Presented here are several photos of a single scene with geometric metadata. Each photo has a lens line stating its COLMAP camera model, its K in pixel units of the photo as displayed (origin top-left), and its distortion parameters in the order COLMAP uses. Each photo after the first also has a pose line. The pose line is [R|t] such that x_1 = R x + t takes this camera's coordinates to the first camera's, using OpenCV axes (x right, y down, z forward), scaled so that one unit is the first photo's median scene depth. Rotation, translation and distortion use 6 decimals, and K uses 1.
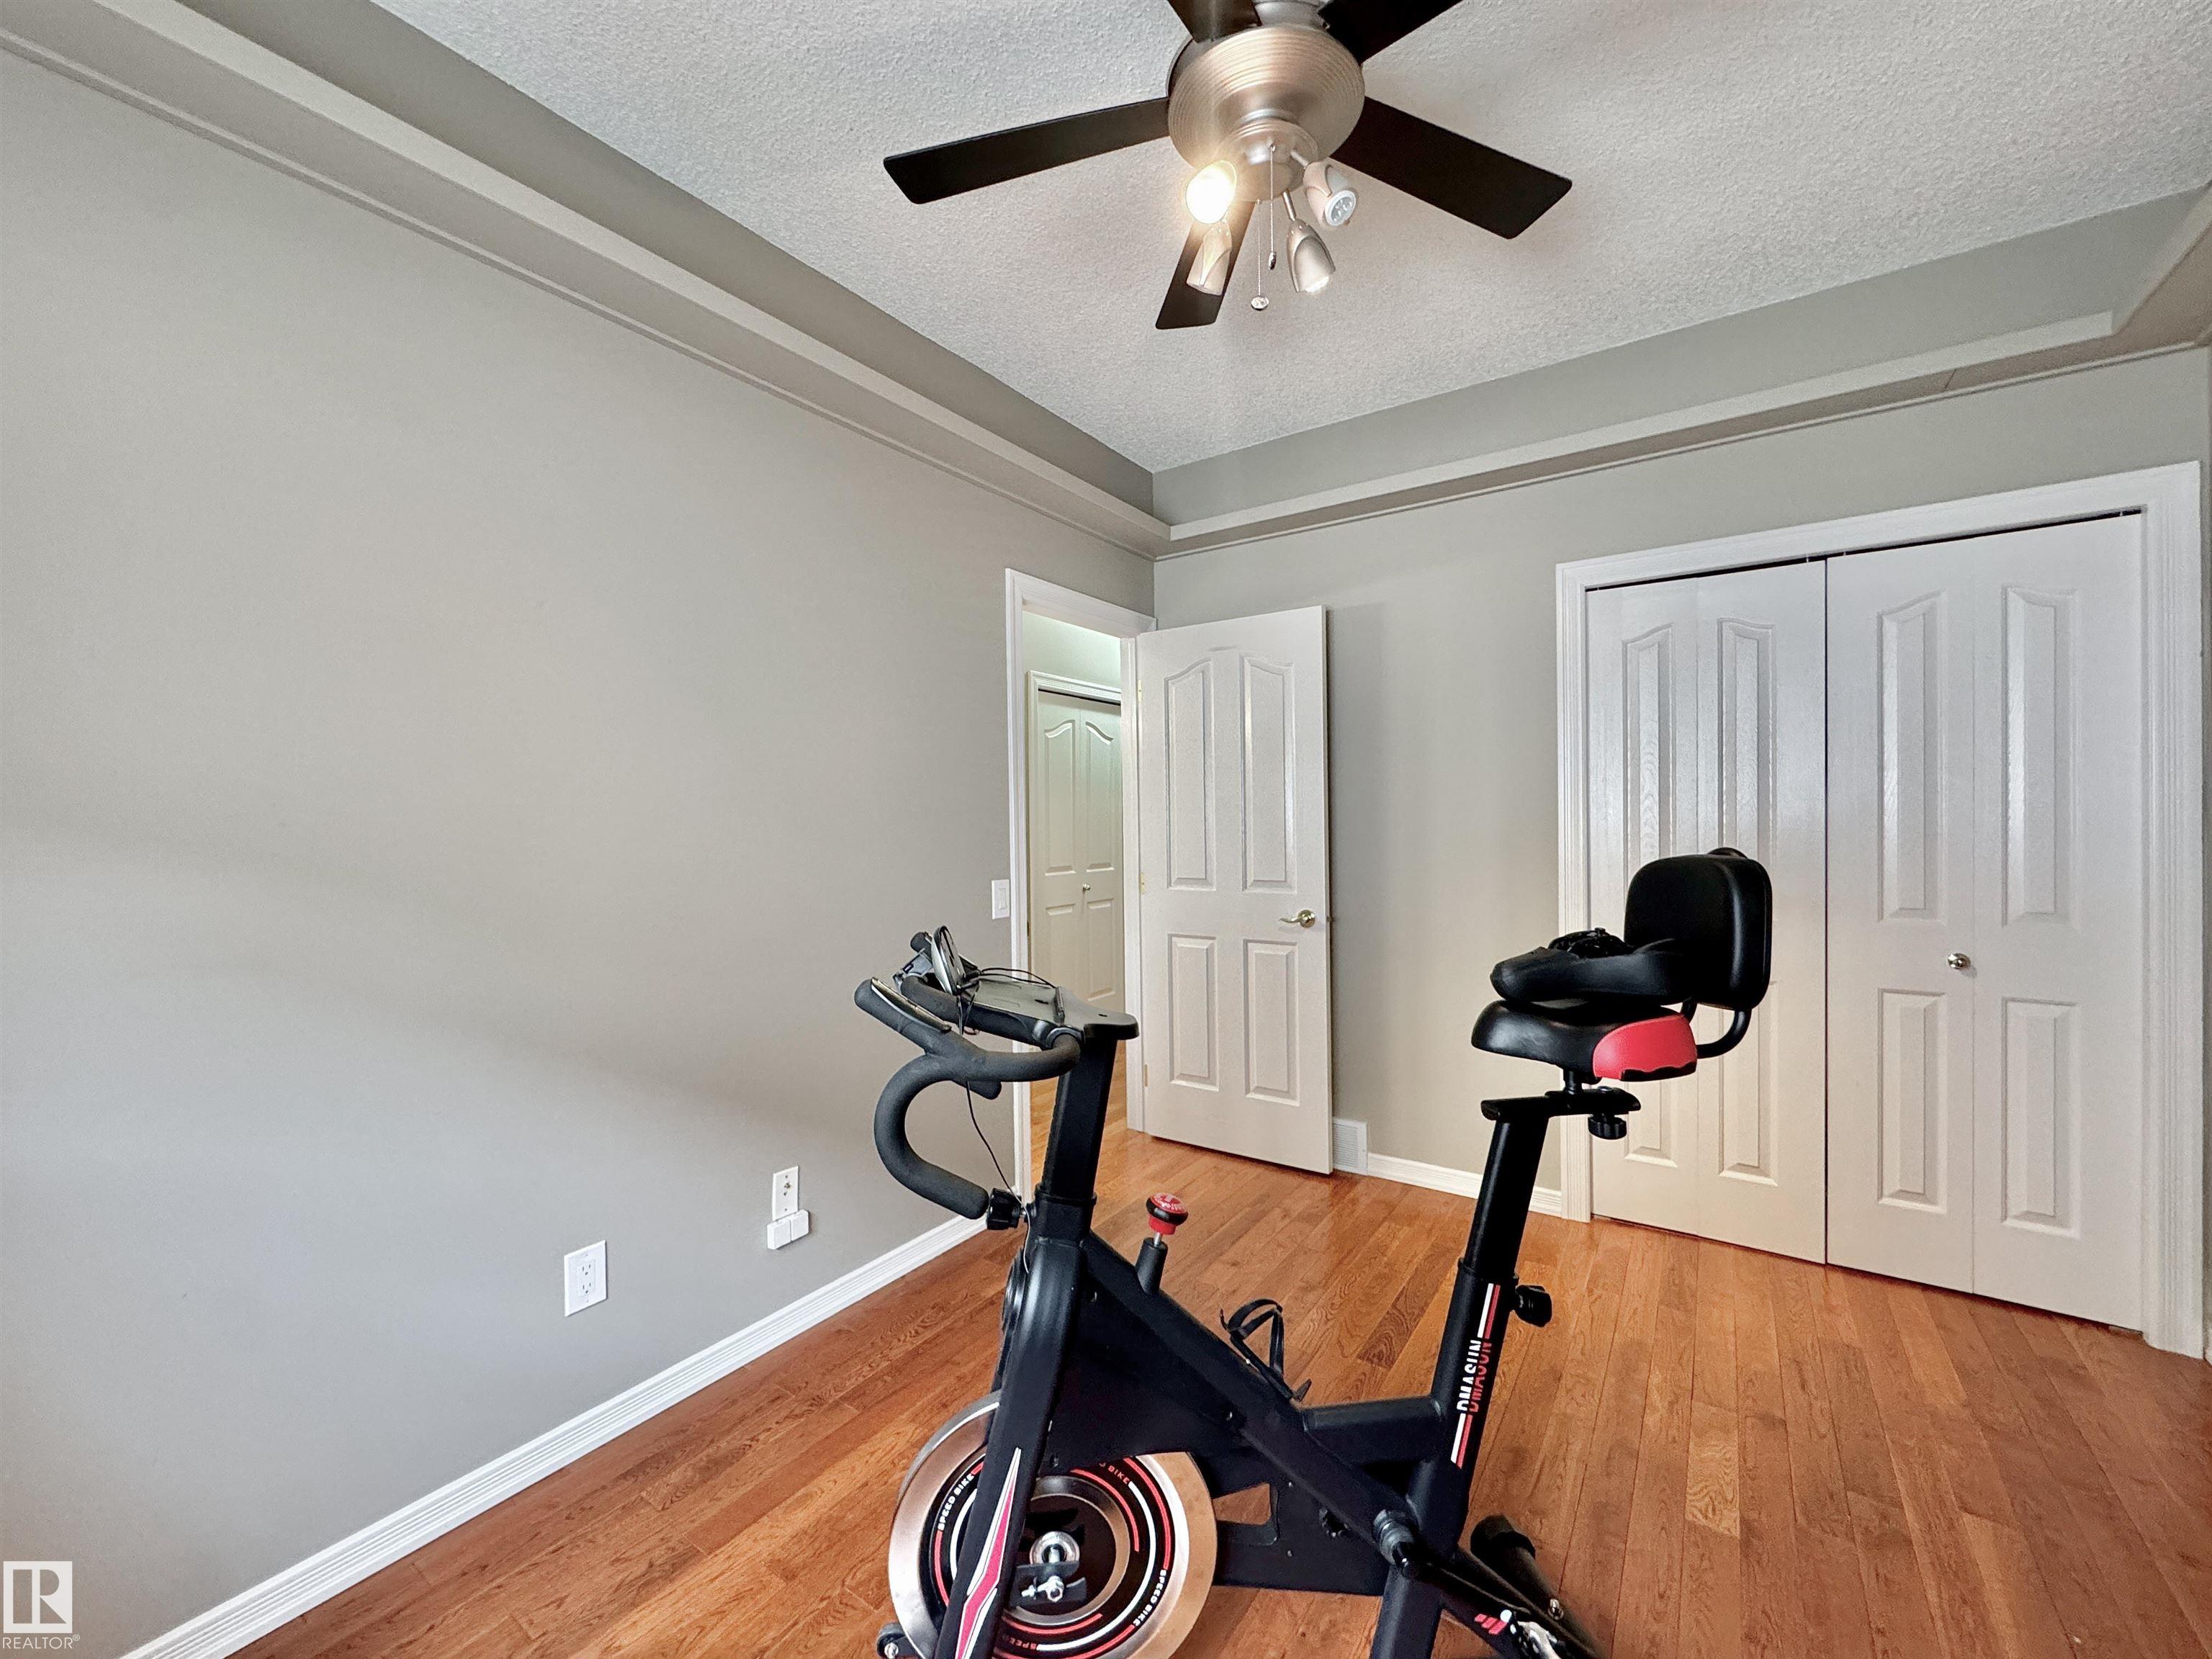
lens RADIAL K [[882.1, 0, 1104.7], [0, 882.1, 827.2], [0, 0, 1]] dist [-0.002091, -0.000280]
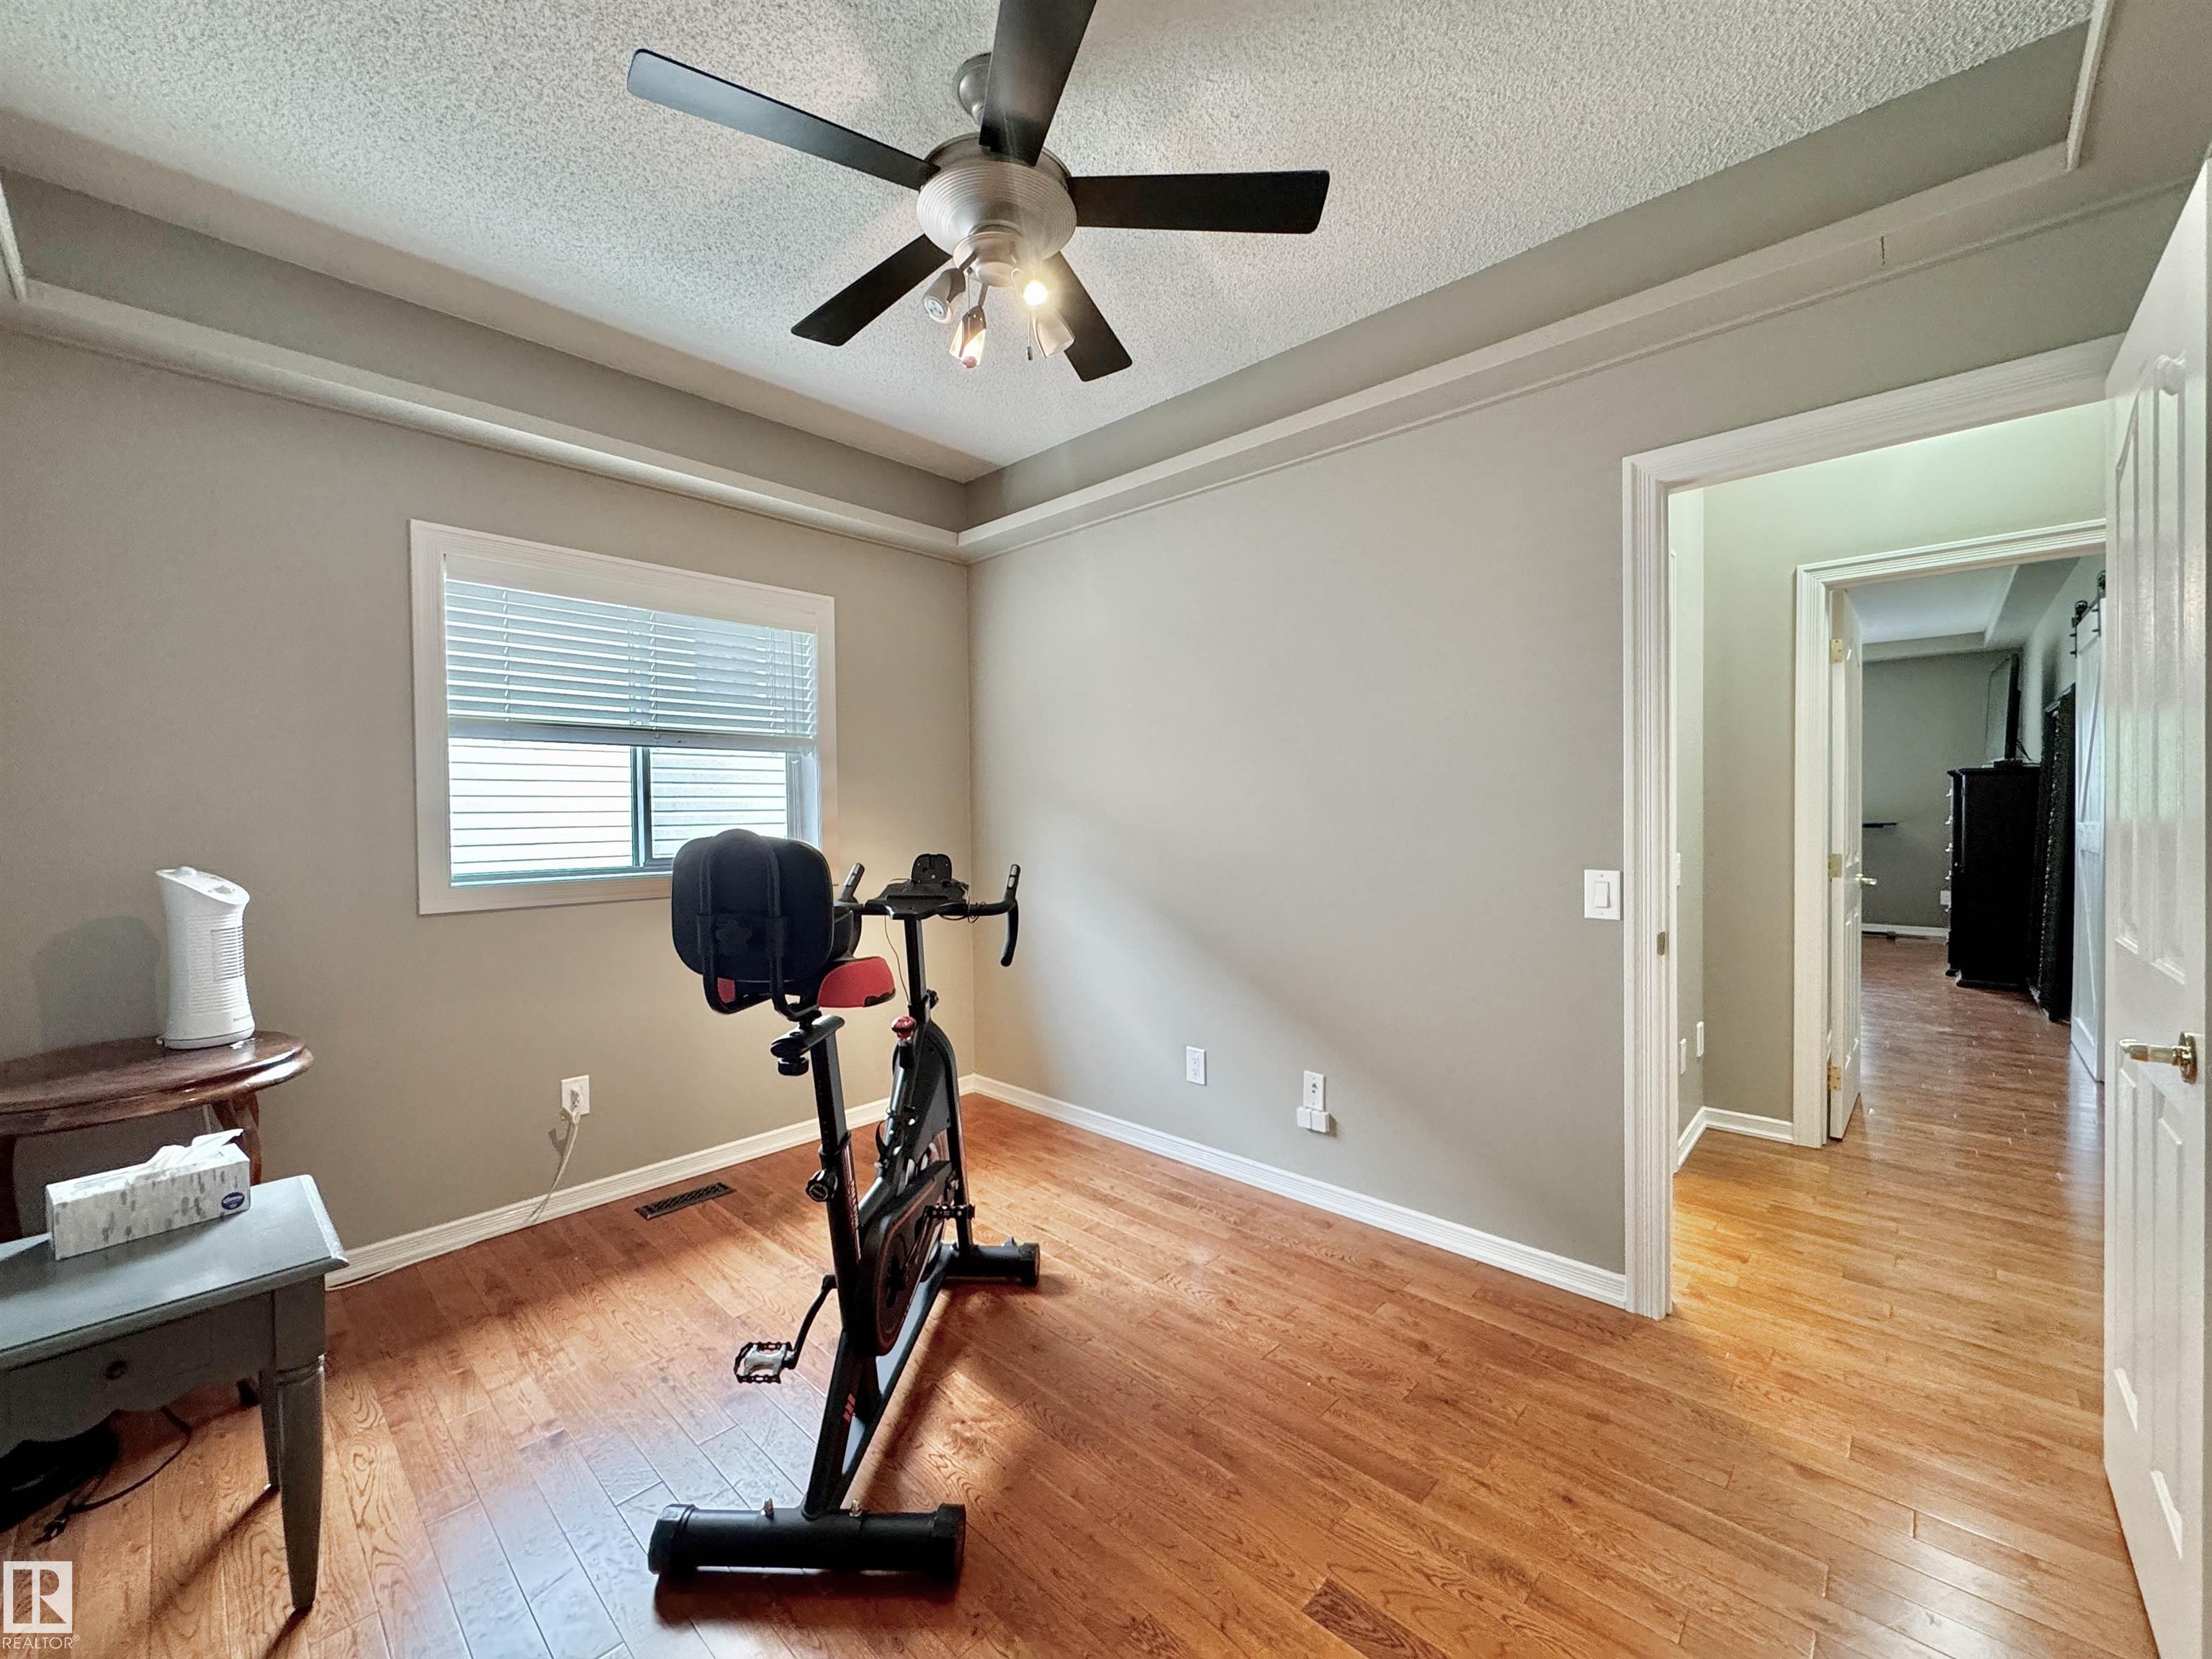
lens RADIAL K [[882.1, 0, 1104.7], [0, 882.1, 827.2], [0, 0, 1]] dist [-0.002091, -0.000280]
pose [[-0.141277, 0.031446, -0.989471, 1.012349], [0.004799, 0.999505, 0.031080, -0.006520], [0.989958, -0.000358, -0.141358, 0.961561]]
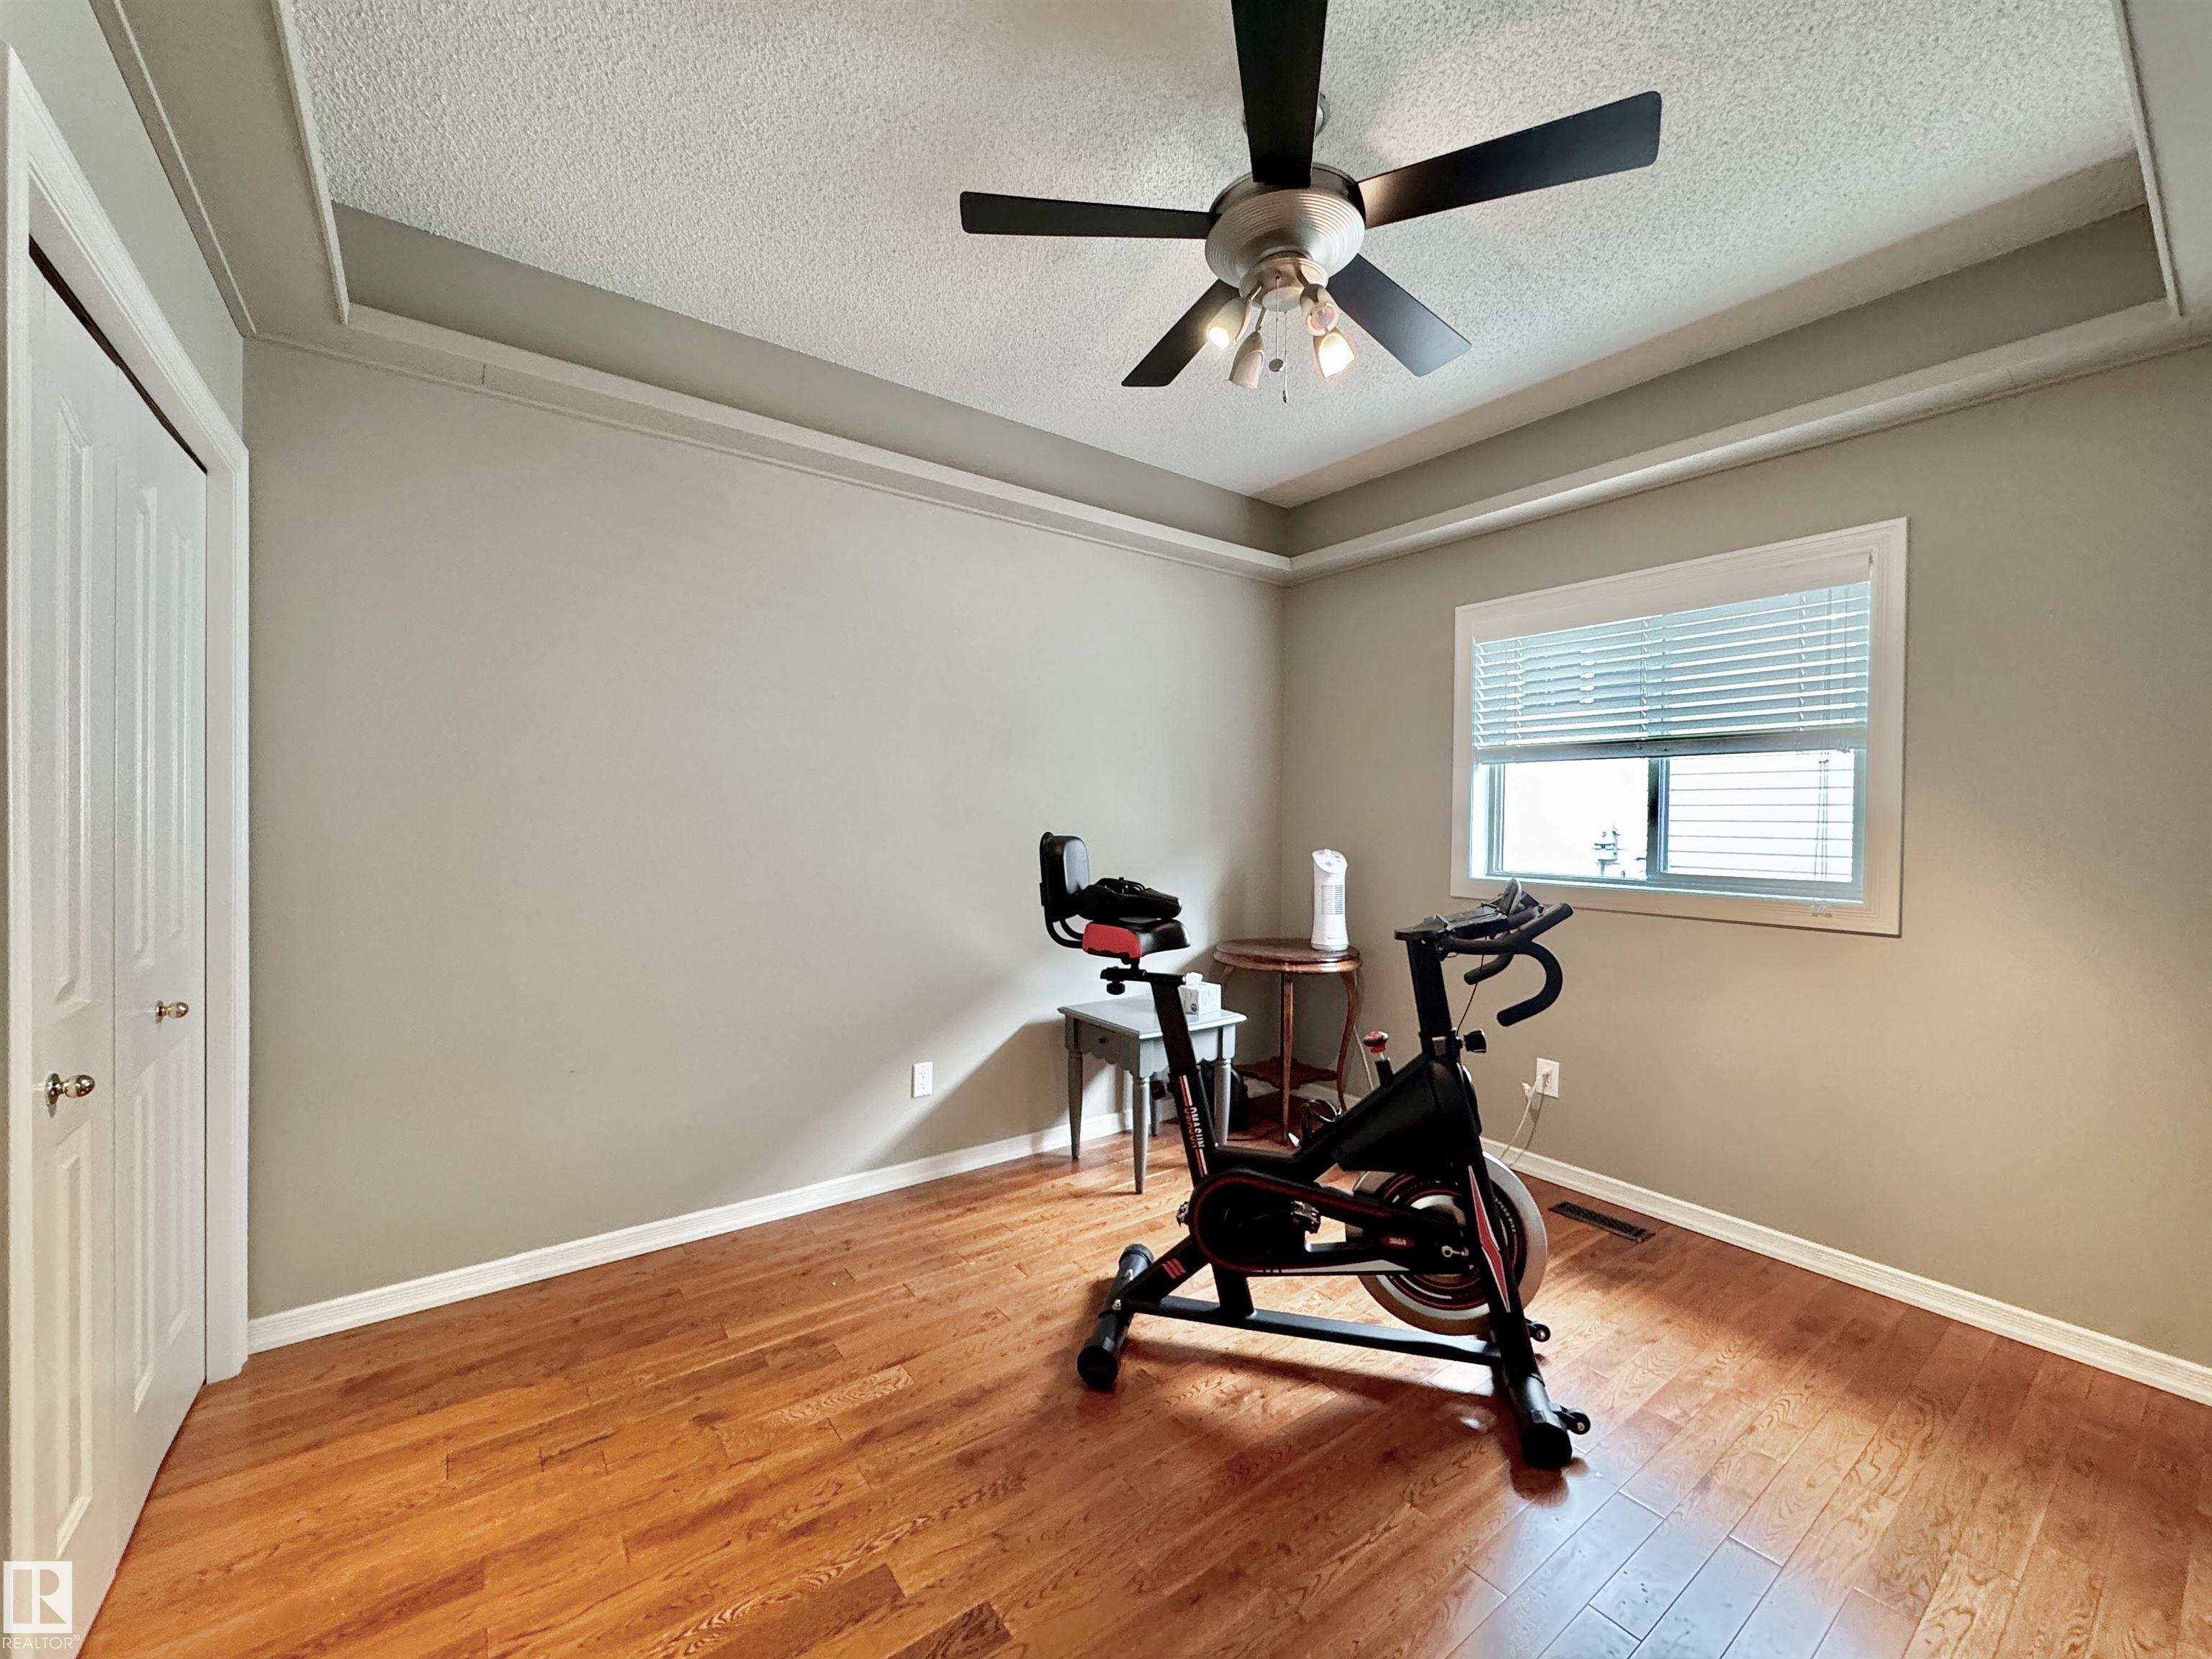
lens RADIAL K [[882.1, 0, 1104.7], [0, 882.1, 827.2], [0, 0, 1]] dist [-0.002091, -0.000280]
pose [[-0.947921, -0.003746, 0.318482, 0.015972], [0.001247, 0.999880, 0.015470, -0.008542], [-0.318502, 0.015061, -0.947803, 1.651292]]
